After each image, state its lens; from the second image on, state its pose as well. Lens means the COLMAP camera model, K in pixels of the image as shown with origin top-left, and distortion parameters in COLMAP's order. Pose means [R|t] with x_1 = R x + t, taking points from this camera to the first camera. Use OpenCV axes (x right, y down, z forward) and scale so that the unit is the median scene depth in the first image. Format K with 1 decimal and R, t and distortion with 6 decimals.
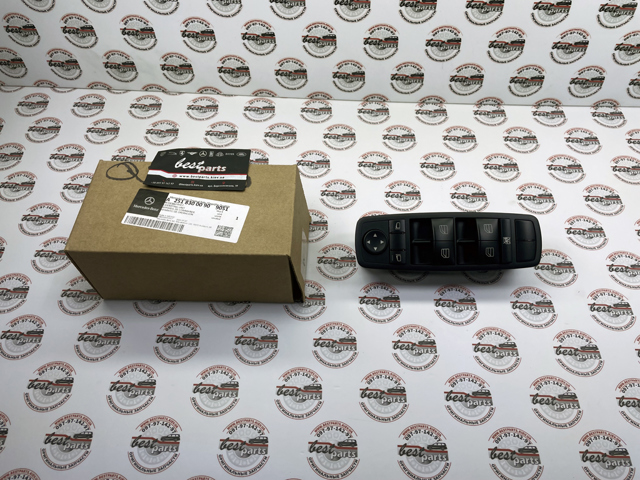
lens RADIAL K [[489.3, 0, 323.0], [0, 489.3, 238.1], [0, 0, 1]] dist [0.093785, -0.127860]
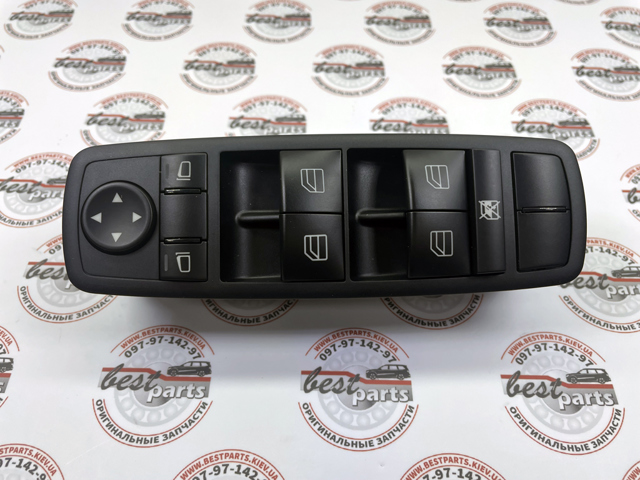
lens RADIAL K [[489.3, 0, 323.0], [0, 489.3, 238.1], [0, 0, 1]] dist [0.093785, -0.127860]
pose [[0.999784, -0.007386, 0.019409, 0.236076], [0.007398, 0.999972, -0.000555, 0.022669], [-0.019404, 0.000698, 0.999811, 0.623913]]
